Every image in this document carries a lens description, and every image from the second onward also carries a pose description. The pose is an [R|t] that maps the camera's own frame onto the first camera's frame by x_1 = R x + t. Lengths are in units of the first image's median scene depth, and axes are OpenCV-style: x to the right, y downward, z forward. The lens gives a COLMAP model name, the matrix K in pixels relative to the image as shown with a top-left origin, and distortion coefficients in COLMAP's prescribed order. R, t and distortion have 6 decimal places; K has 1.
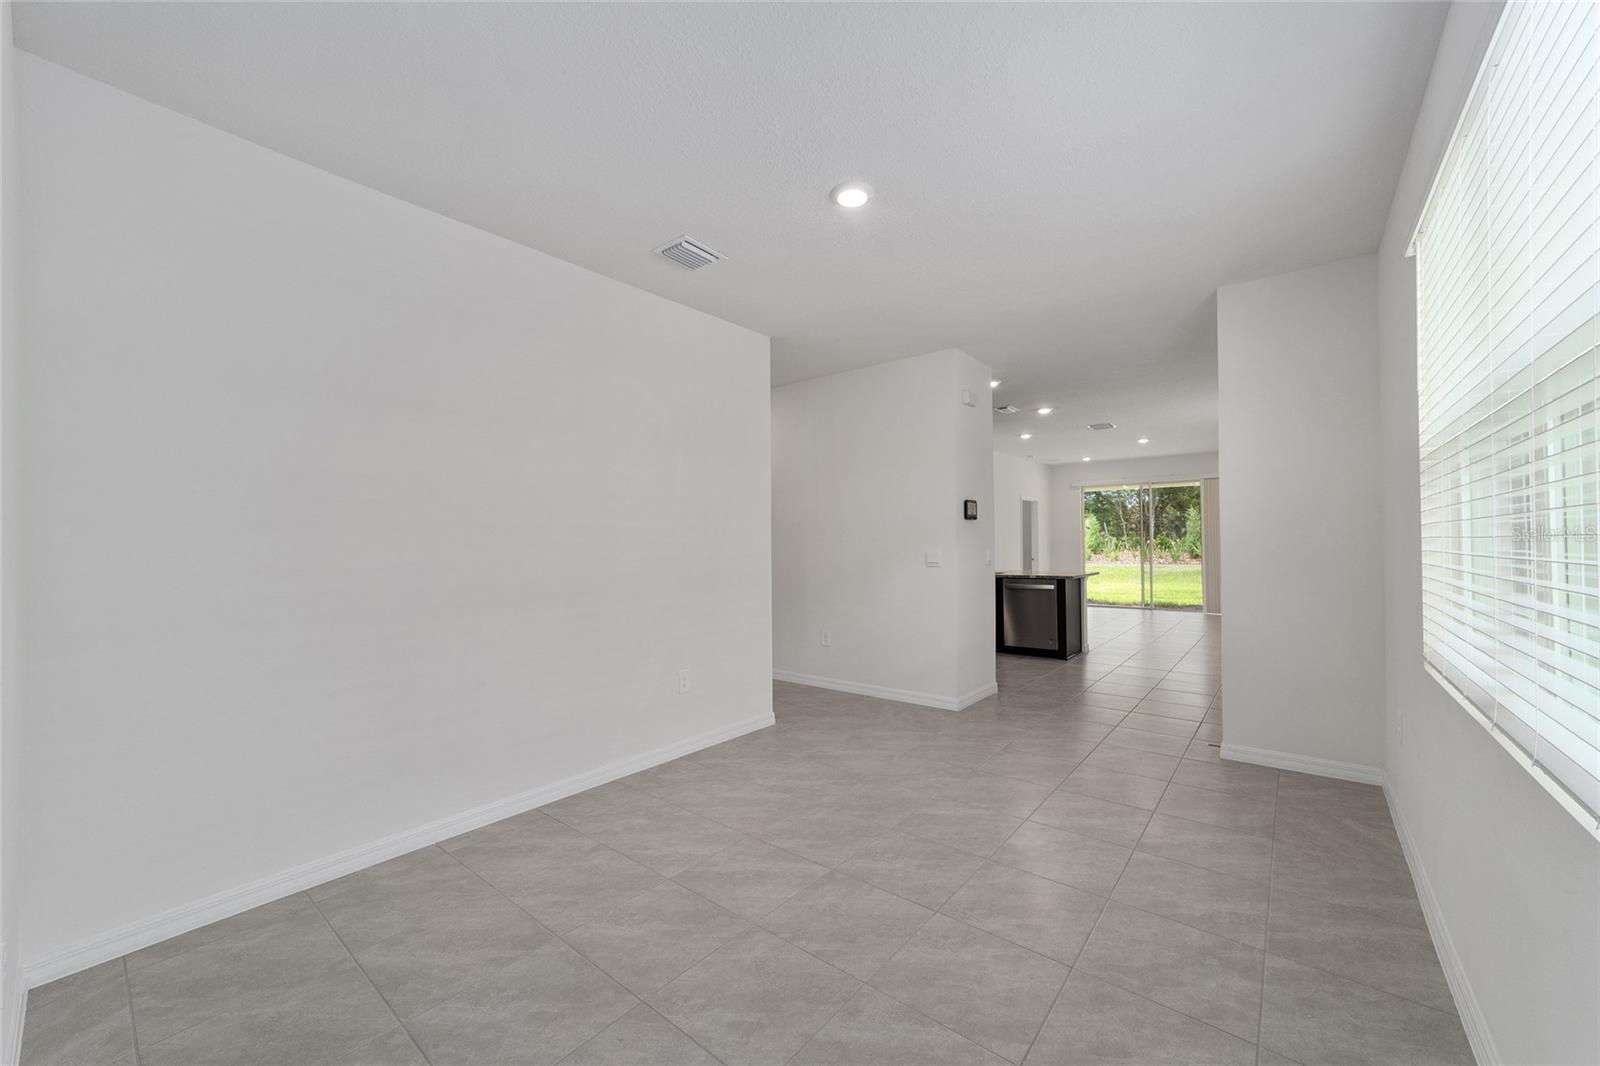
lens RADIAL K [[619.5, 0, 812.5], [0, 619.5, 539.1], [0, 0, 1]] dist [-0.019143, 0.009696]
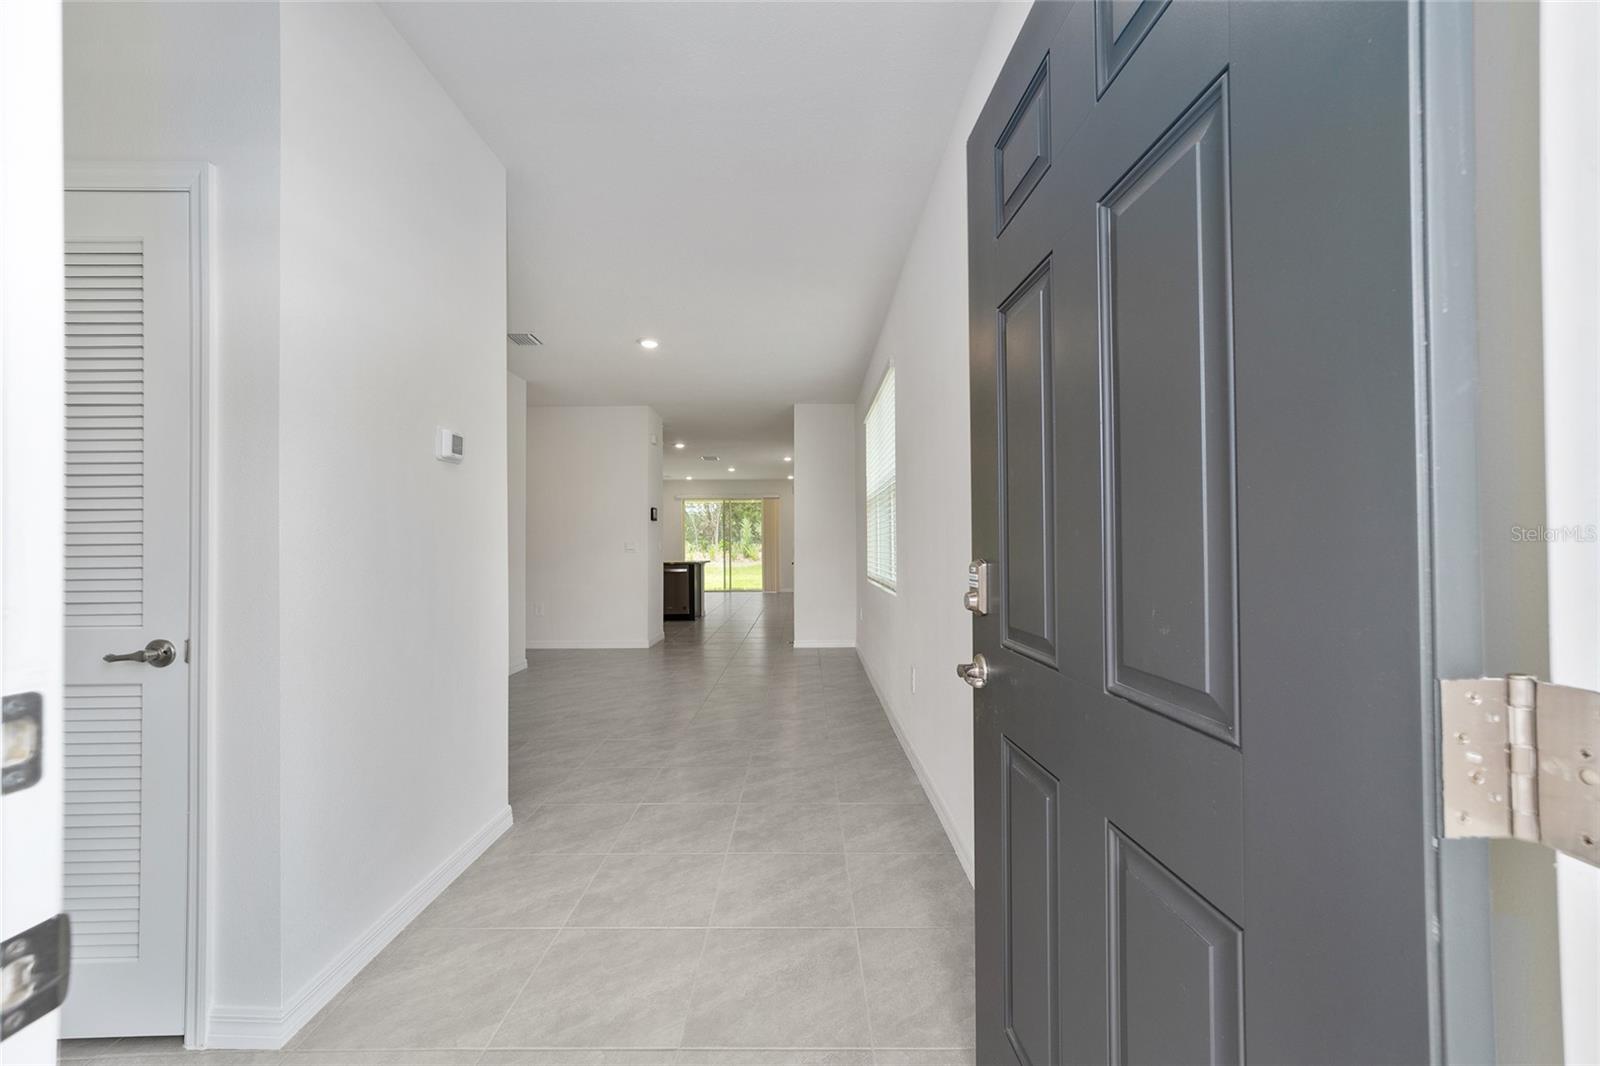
lens RADIAL K [[619.5, 0, 812.5], [0, 619.5, 539.1], [0, 0, 1]] dist [-0.019143, 0.009696]
pose [[0.777811, 0.009539, 0.628426, -0.285389], [-0.003384, 0.999934, -0.010990, 0.020844], [-0.628489, 0.006421, 0.777792, -0.298462]]
